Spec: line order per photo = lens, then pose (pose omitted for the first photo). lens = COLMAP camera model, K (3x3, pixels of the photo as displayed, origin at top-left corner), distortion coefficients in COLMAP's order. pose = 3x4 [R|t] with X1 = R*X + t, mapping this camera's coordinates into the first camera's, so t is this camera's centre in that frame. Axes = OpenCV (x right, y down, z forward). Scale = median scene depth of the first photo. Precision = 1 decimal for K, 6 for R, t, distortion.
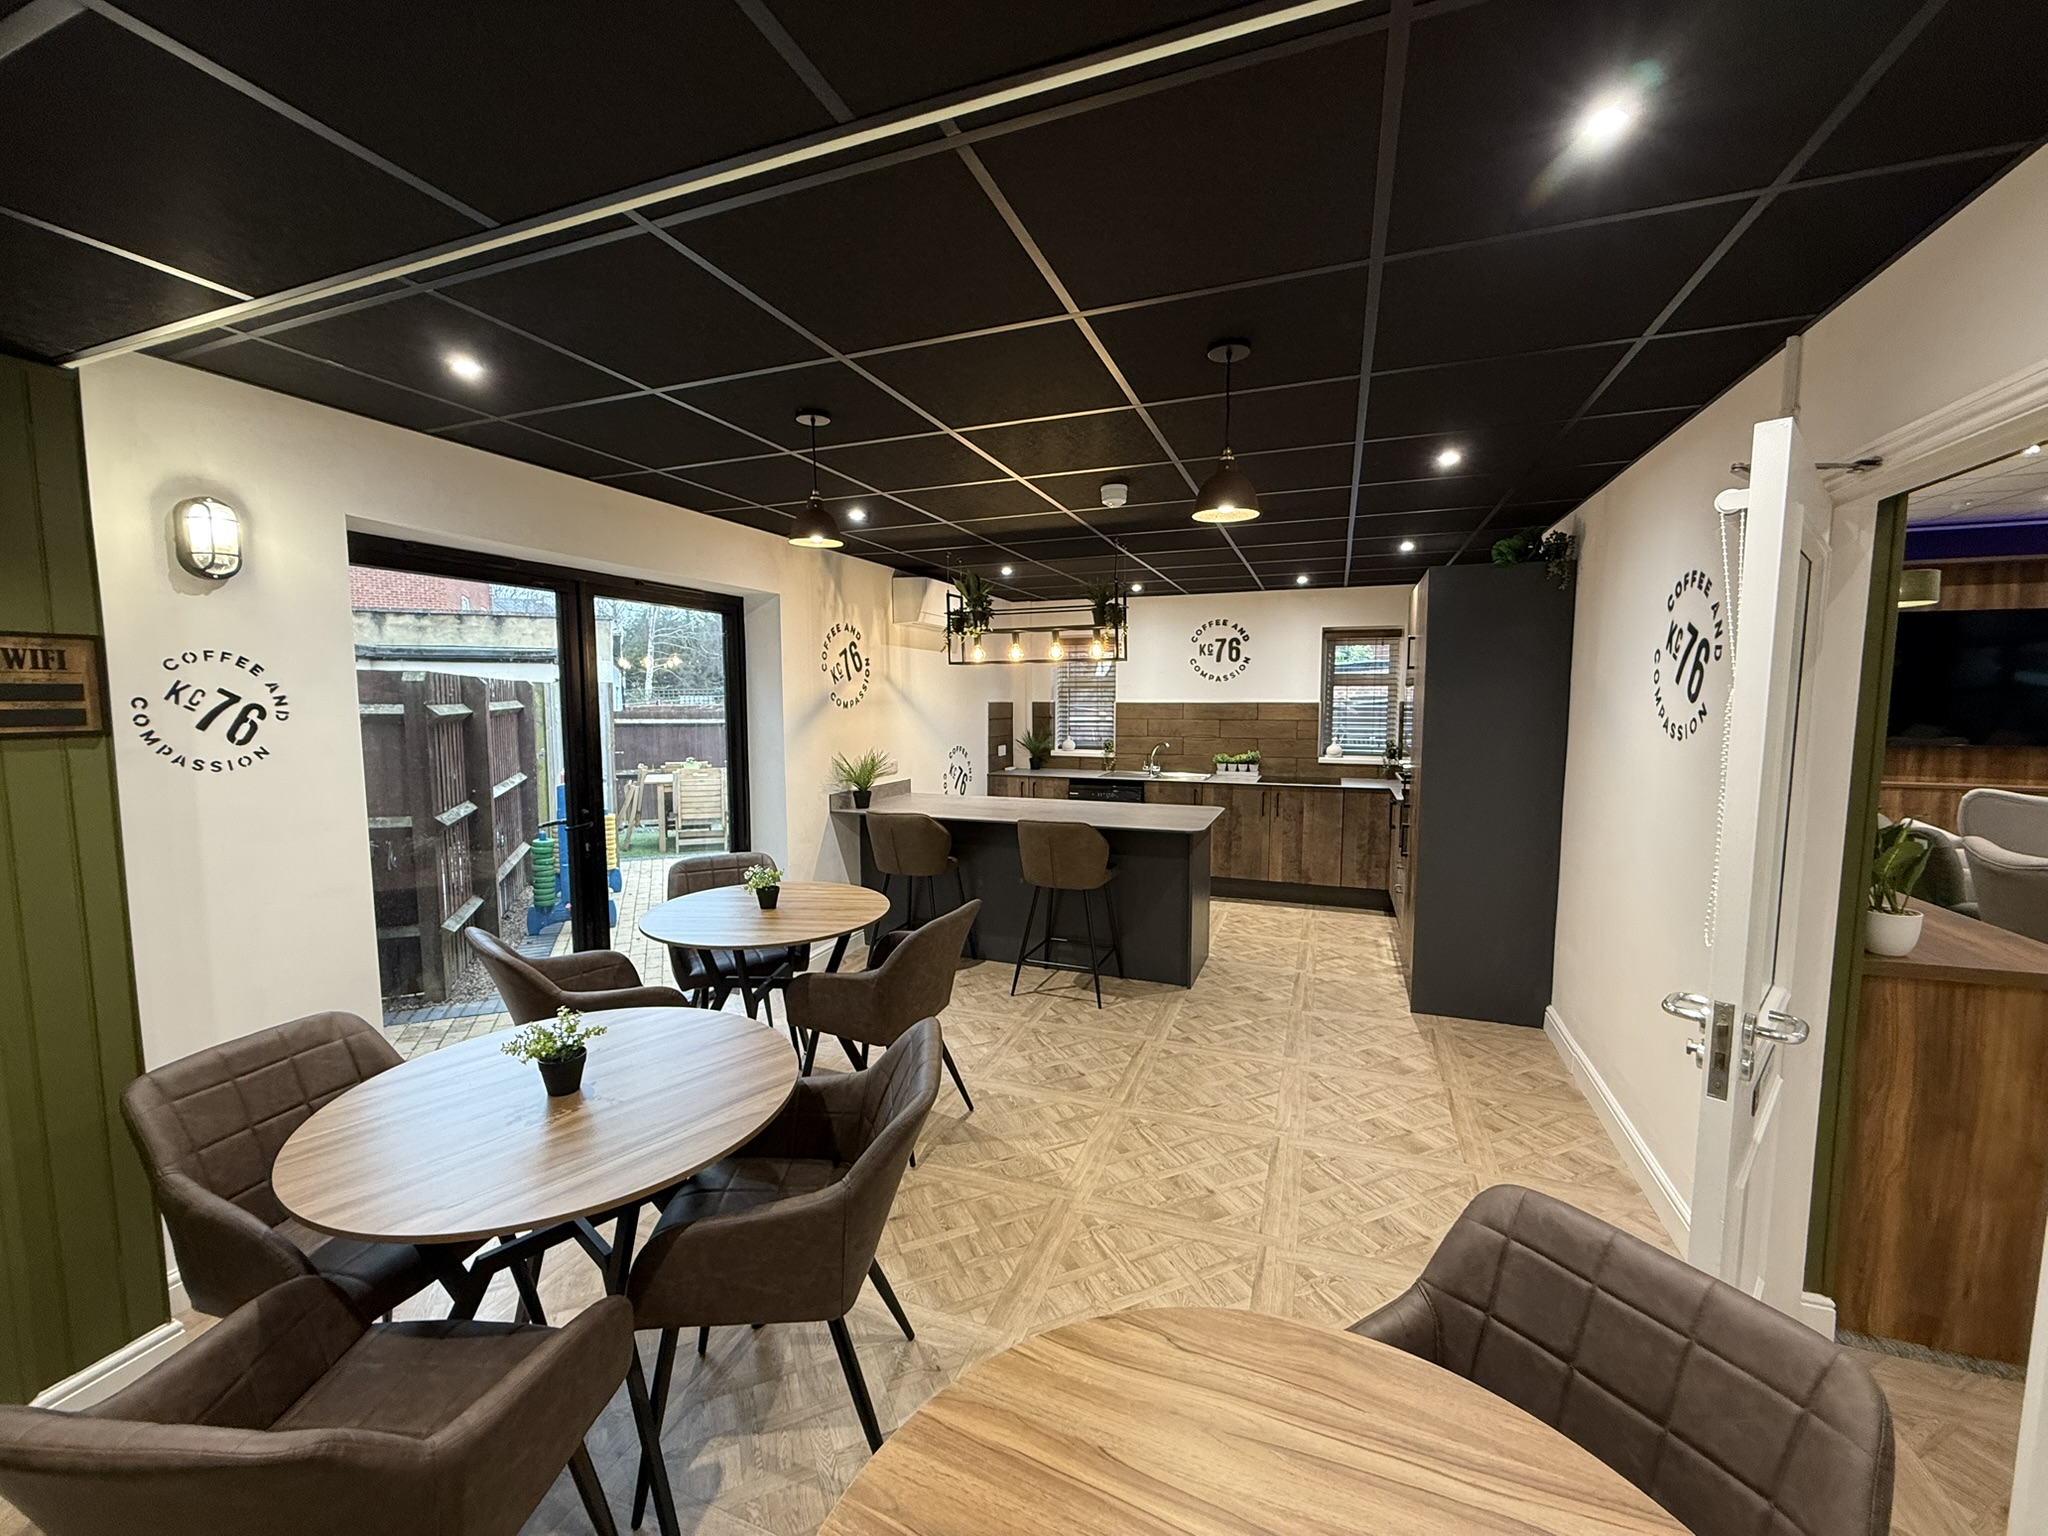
lens RADIAL K [[812.8, 0, 1014.2], [0, 812.8, 768.5], [0, 0, 1]] dist [-0.000232, -0.000204]
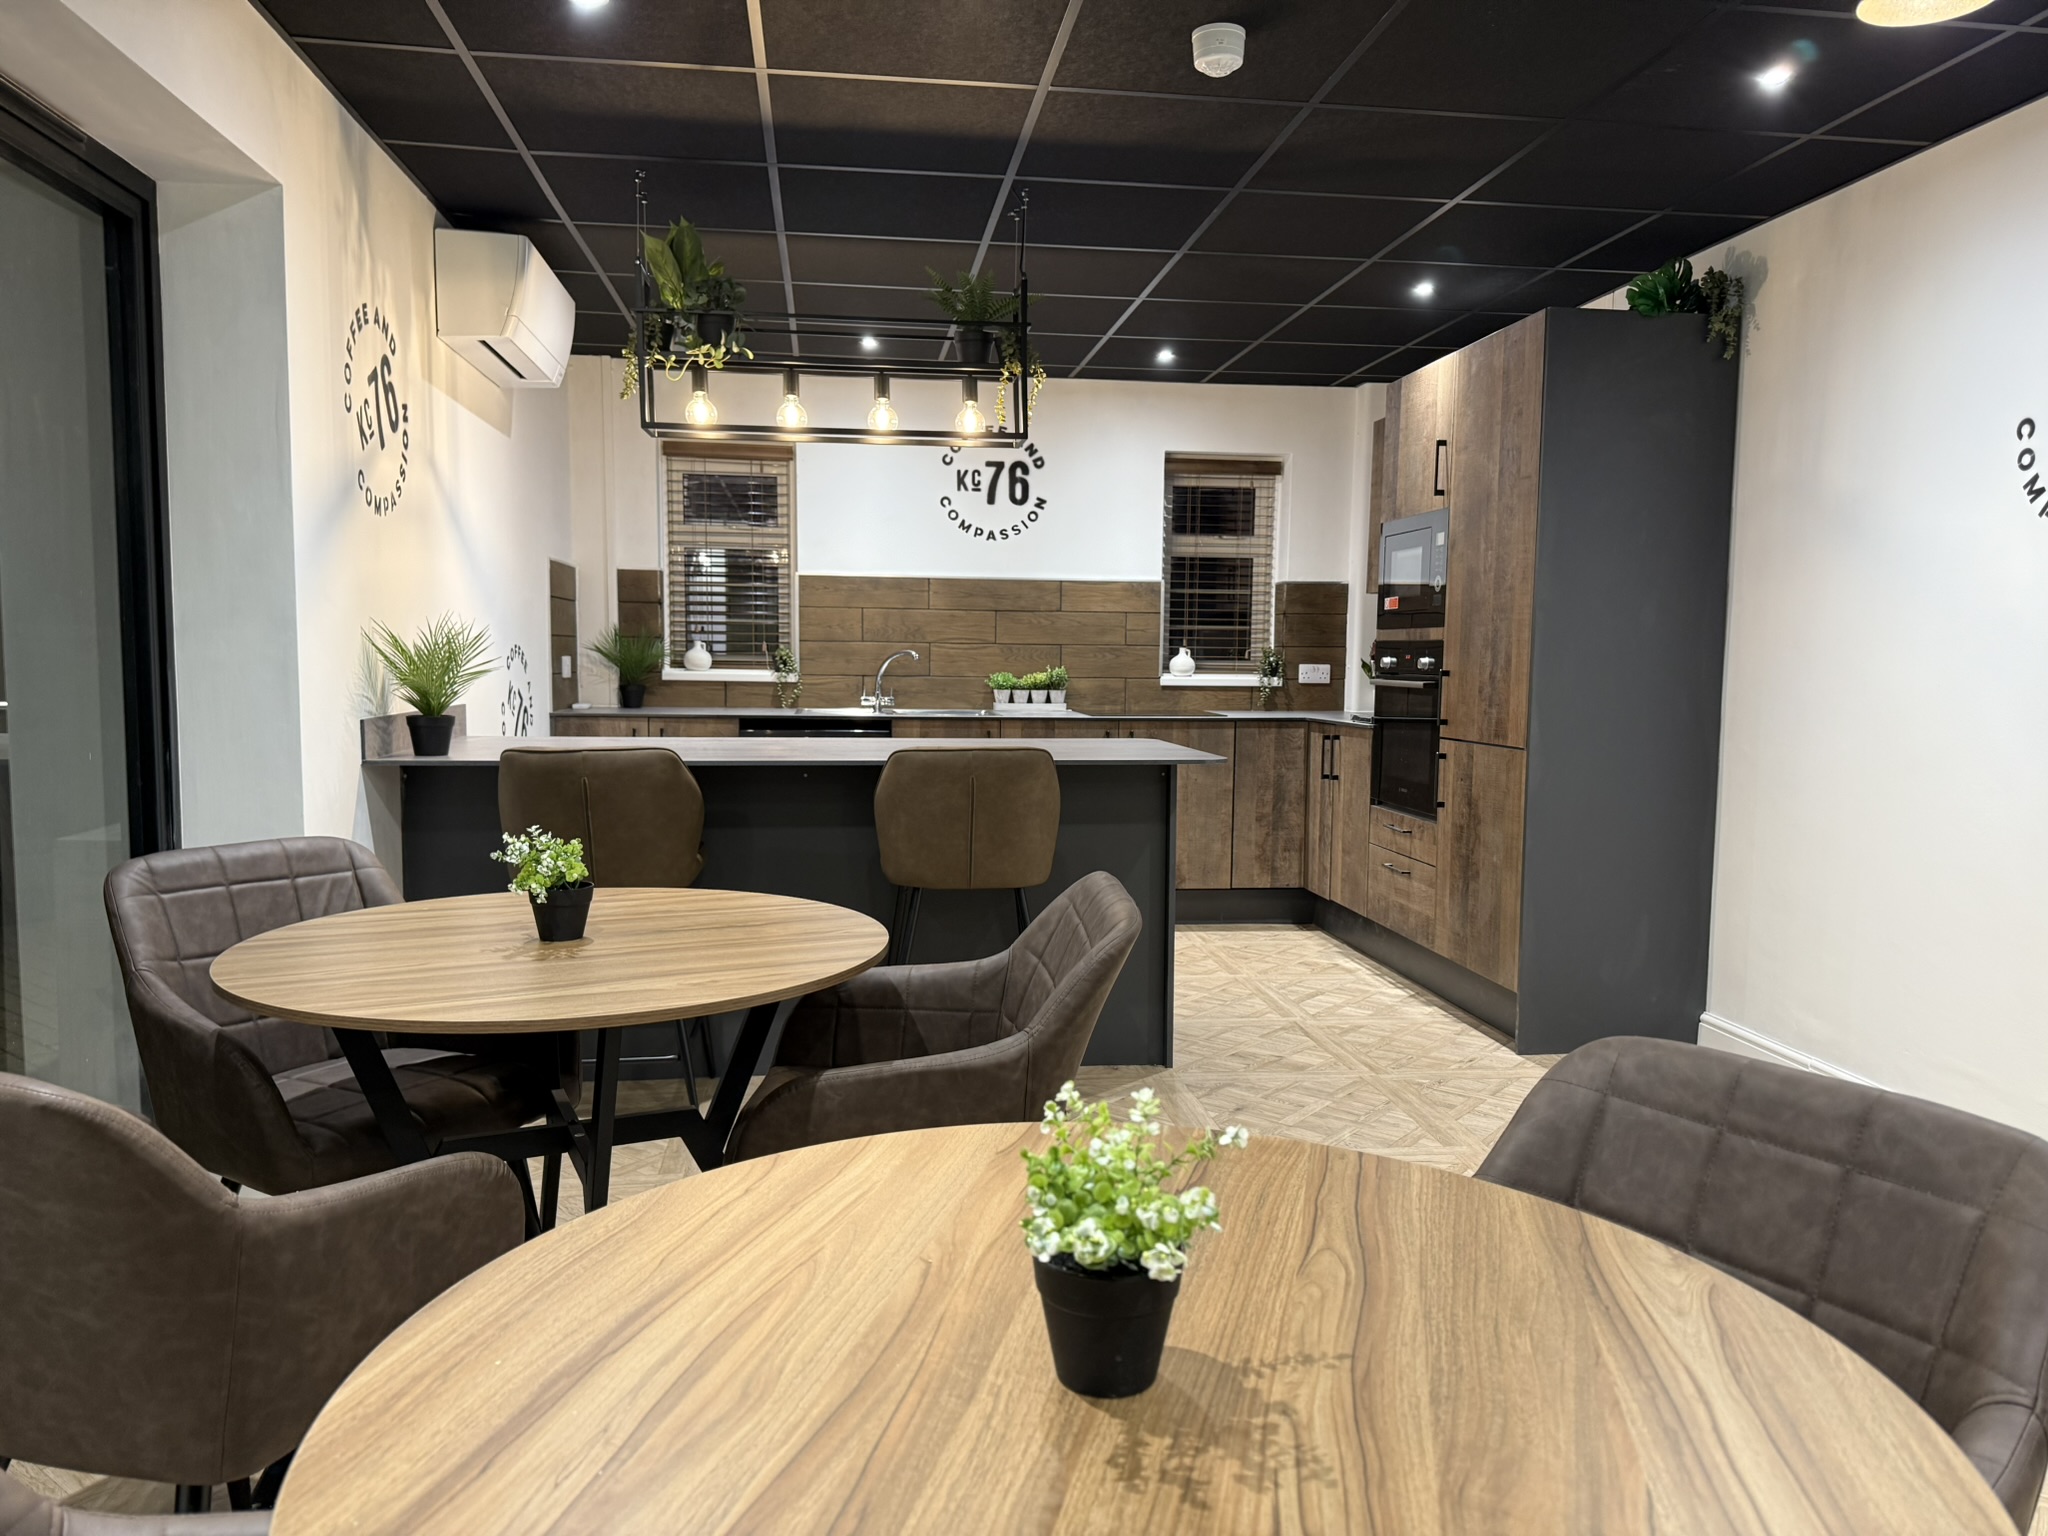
lens RADIAL K [[1435.6, 0, 1031.9], [0, 1435.6, 777.8], [0, 0, 1]] dist [0.070667, -0.093744]
pose [[0.871605, -0.030244, 0.489275, -0.299011], [0.029956, 0.999516, 0.008419, 0.067041], [-0.489293, 0.007319, 0.872089, 0.208490]]
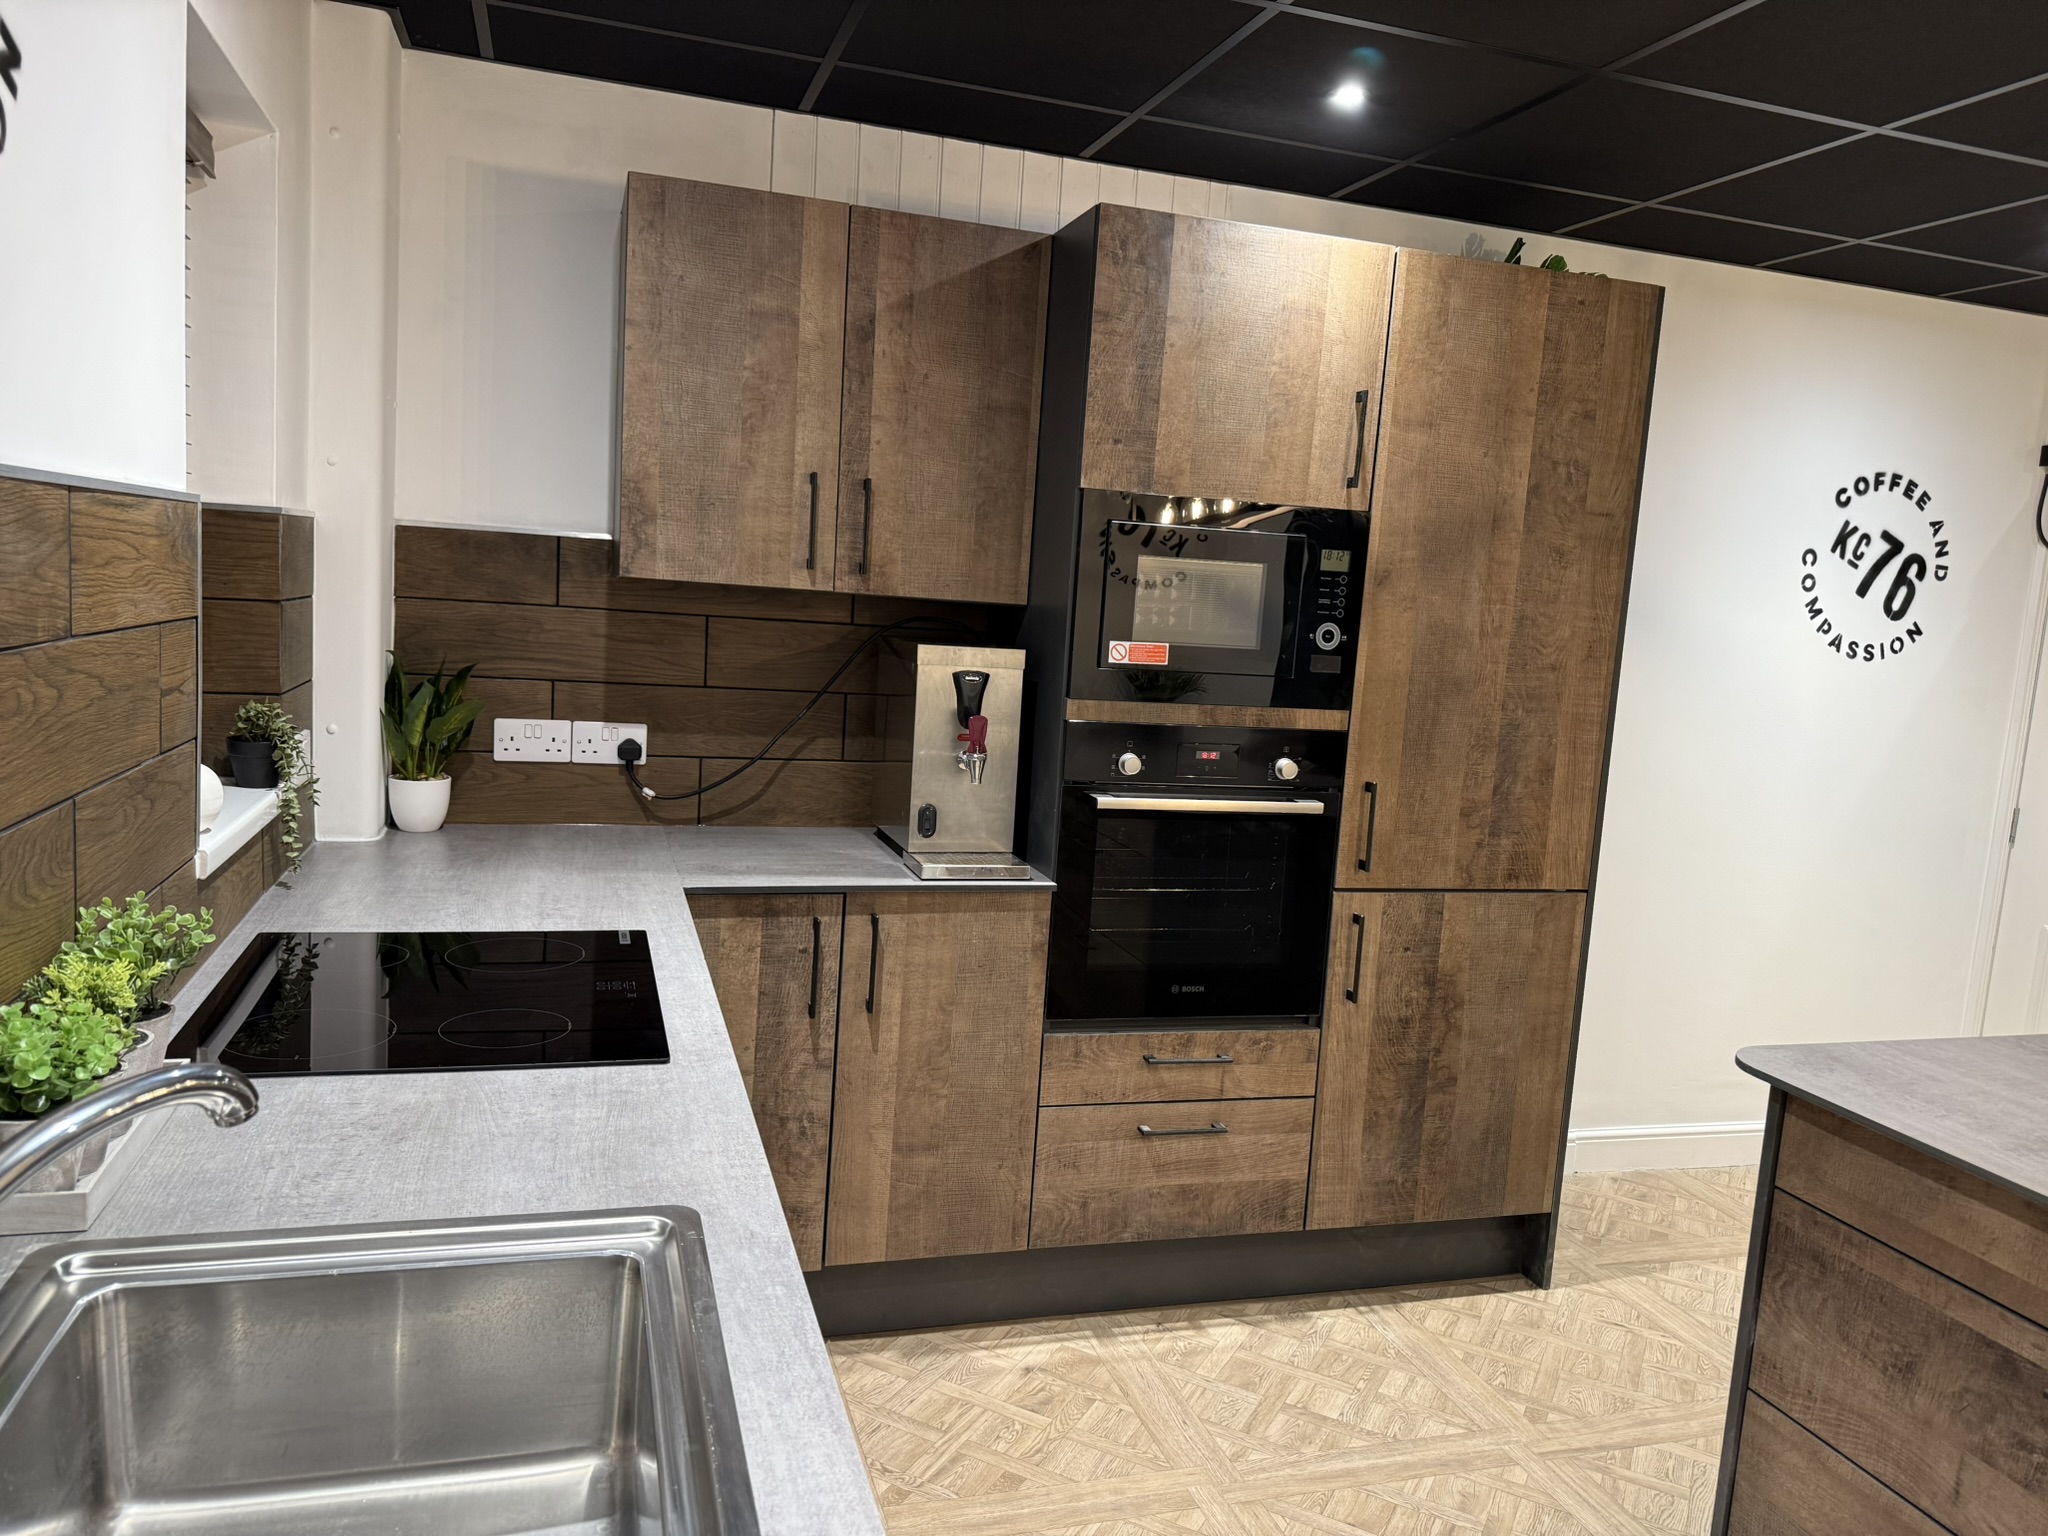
lens RADIAL K [[1435.6, 0, 1037.4], [0, 1435.6, 778.0], [0, 0, 1]] dist [0.070667, -0.093744]
pose [[-0.626353, -0.141988, 0.766500, 0.077422], [0.002872, 0.982845, 0.184411, -0.112008], [-0.779535, 0.117708, -0.615200, 1.473881]]
